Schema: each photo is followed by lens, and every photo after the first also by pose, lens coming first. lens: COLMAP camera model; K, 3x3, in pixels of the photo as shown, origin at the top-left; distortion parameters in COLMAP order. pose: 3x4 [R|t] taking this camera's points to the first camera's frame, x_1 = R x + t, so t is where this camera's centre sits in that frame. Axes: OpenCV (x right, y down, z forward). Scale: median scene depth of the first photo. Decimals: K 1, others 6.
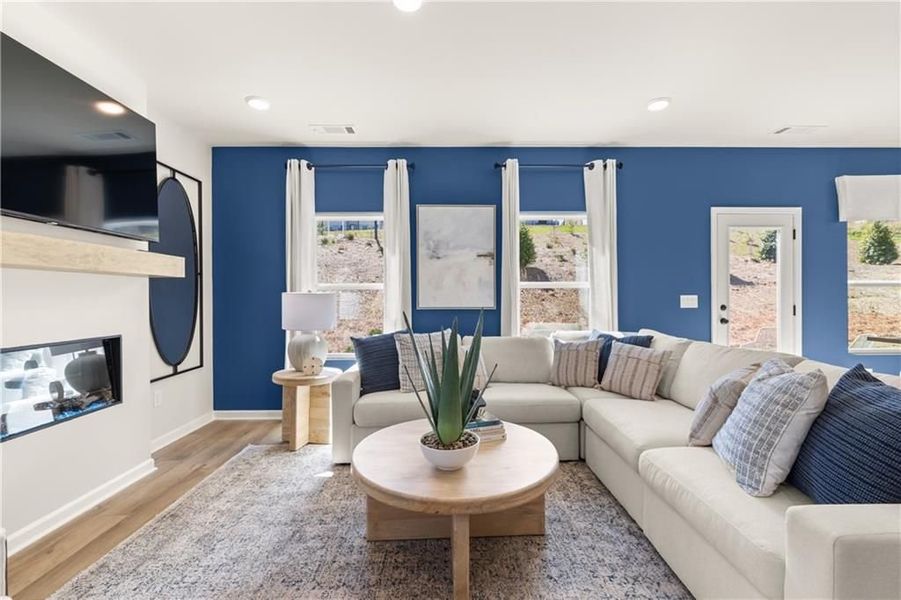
lens RADIAL K [[389.1, 0, 447.9], [0, 389.1, 296.1], [0, 0, 1]] dist [-0.004608, 0.001005]
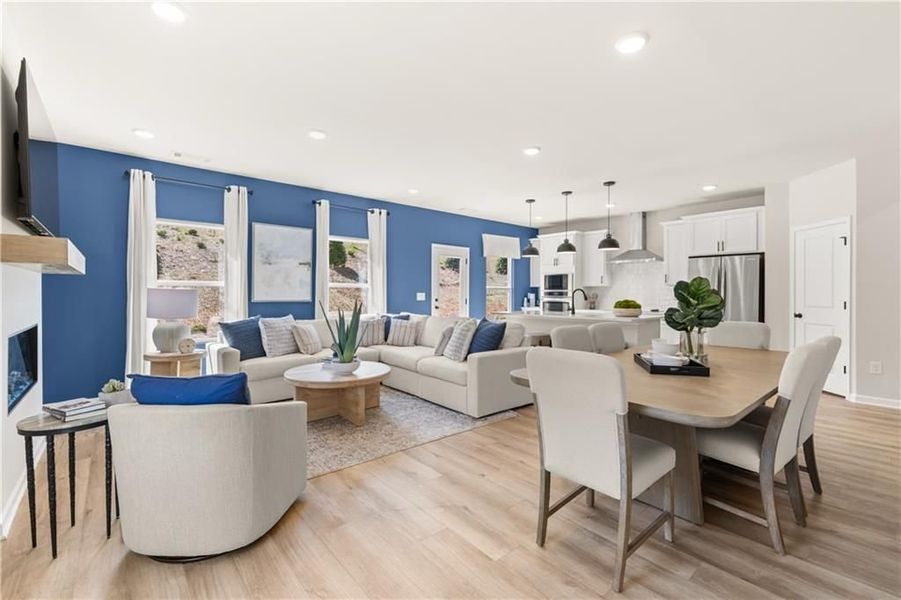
lens RADIAL K [[389.1, 0, 449.2], [0, 389.1, 295.7], [0, 0, 1]] dist [-0.004608, 0.001005]
pose [[0.768322, 0.003560, 0.640053, -0.412157], [-0.008579, 0.999952, 0.004735, 0.000447], [-0.640006, -0.009129, 0.768316, -0.434649]]
